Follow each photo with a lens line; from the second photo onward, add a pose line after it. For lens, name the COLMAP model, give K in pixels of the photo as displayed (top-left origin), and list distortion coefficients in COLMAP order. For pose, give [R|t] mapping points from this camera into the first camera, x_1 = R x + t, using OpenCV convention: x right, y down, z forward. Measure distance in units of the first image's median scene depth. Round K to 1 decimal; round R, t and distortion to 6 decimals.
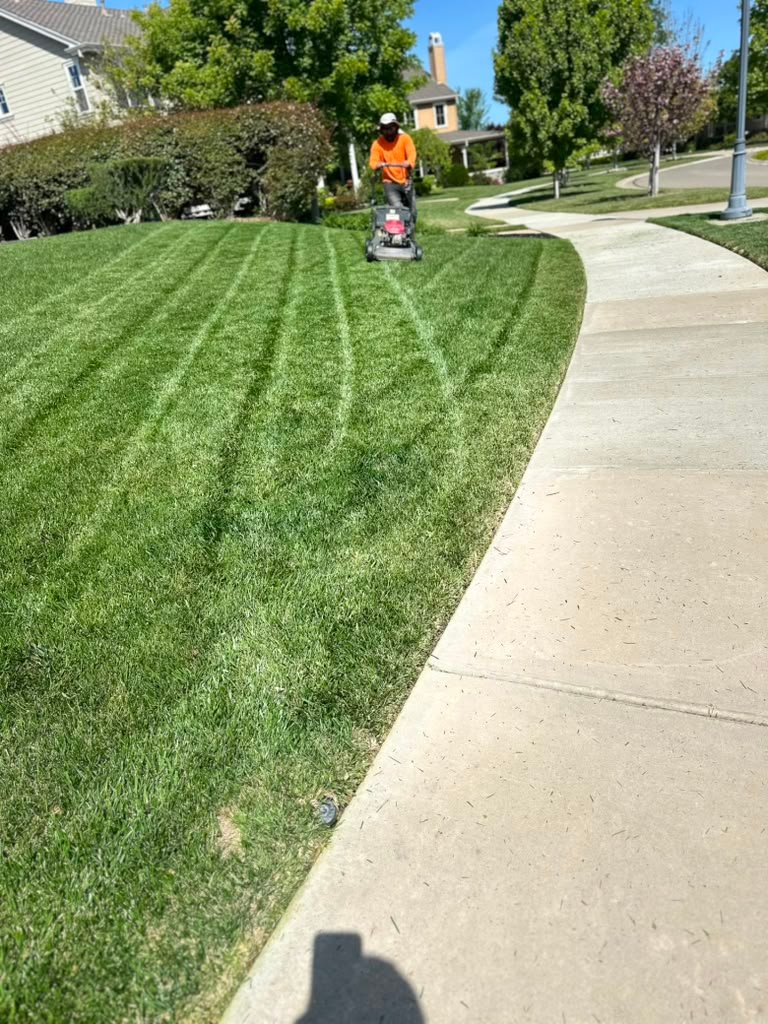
lens RADIAL K [[769.5, 0, 400.3], [0, 769.5, 542.4], [0, 0, 1]] dist [0.010577, -0.028551]
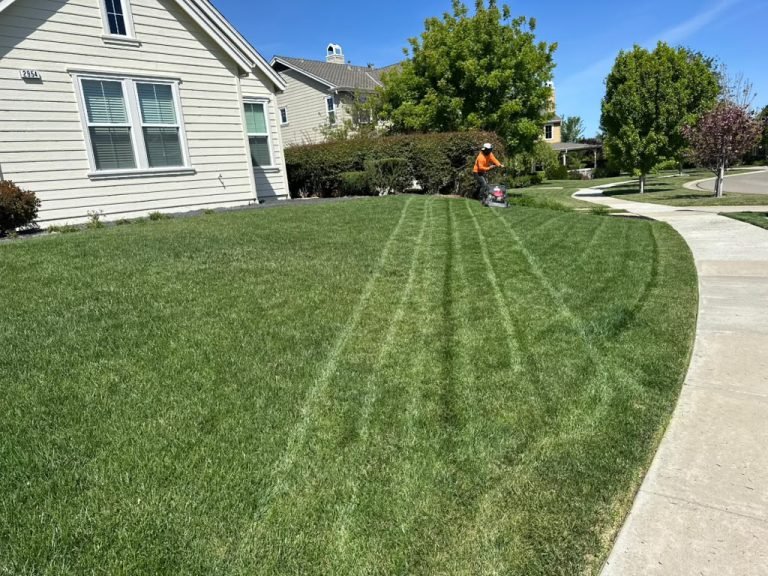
lens RADIAL K [[577.1, 0, 384.5], [0, 577.1, 297.6], [0, 0, 1]] dist [0.010577, -0.028551]
pose [[0.977082, 0.095184, -0.190396, -0.050414], [-0.134152, 0.969818, -0.203610, 0.033953], [0.165269, 0.224486, 0.960360, -0.089433]]
